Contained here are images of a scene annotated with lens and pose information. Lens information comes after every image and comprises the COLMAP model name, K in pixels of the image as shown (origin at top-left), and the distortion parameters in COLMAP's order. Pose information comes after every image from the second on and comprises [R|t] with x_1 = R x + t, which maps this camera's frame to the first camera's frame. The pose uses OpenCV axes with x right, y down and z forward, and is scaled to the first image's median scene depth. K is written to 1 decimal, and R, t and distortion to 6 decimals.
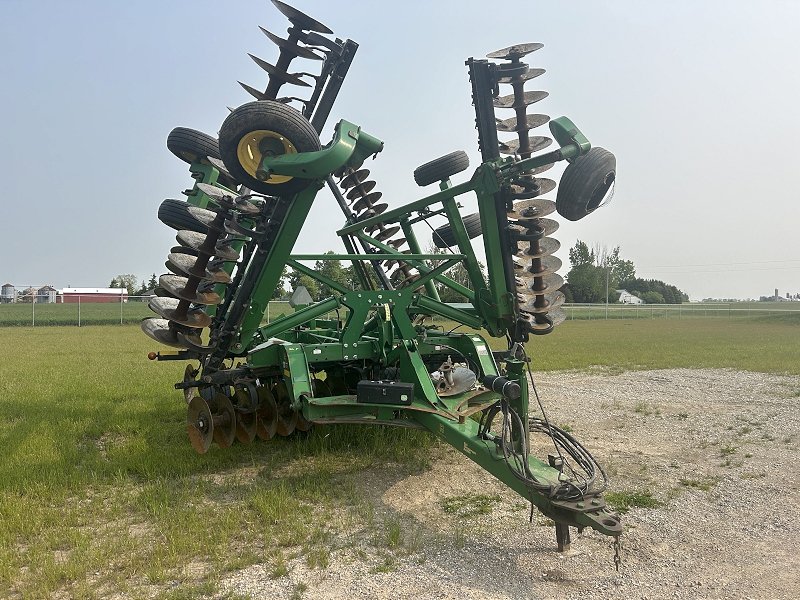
lens RADIAL K [[605.2, 0, 400.0], [0, 605.2, 300.0], [0, 0, 1]] dist [0.046710, -0.009161]
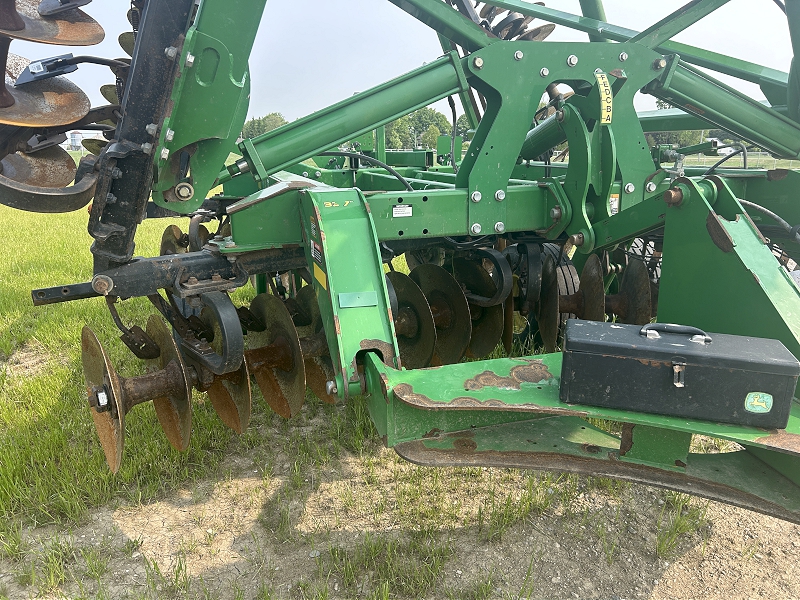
lens RADIAL K [[605.2, 0, 400.0], [0, 605.2, 300.0], [0, 0, 1]] dist [0.046710, -0.009161]
pose [[0.995168, 0.029393, -0.093686, -0.103604], [-0.006132, 0.970884, 0.239473, 0.049625], [0.097997, -0.237741, 0.966373, 0.636594]]
